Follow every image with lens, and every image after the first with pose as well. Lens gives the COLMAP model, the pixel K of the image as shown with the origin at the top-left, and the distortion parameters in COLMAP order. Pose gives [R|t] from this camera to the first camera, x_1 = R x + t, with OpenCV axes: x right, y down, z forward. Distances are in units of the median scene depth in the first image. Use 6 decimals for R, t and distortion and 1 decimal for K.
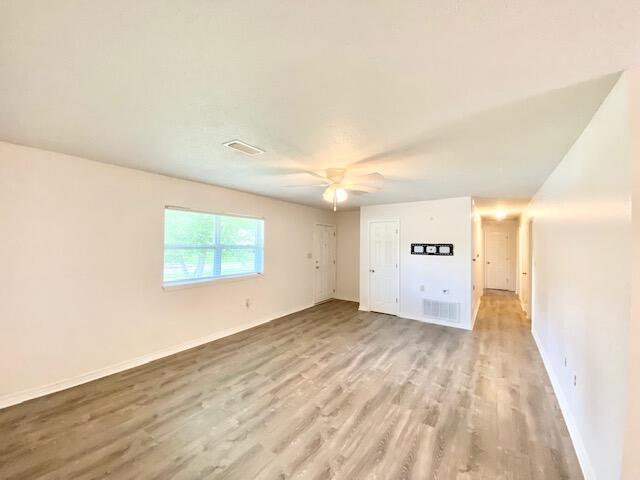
lens RADIAL K [[259.1, 0, 317.9], [0, 259.1, 238.1], [0, 0, 1]] dist [-0.016825, -0.003818]
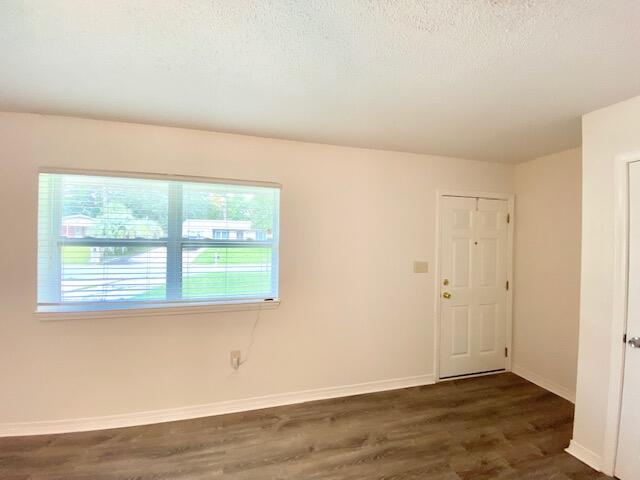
lens RADIAL K [[259.1, 0, 321.2], [0, 259.1, 237.1], [0, 0, 1]] dist [-0.016825, -0.003818]
pose [[0.745712, -0.000669, -0.666268, 0.107362], [0.005783, 0.999968, 0.005469, 0.011720], [0.666243, -0.007931, 0.745693, 0.466065]]
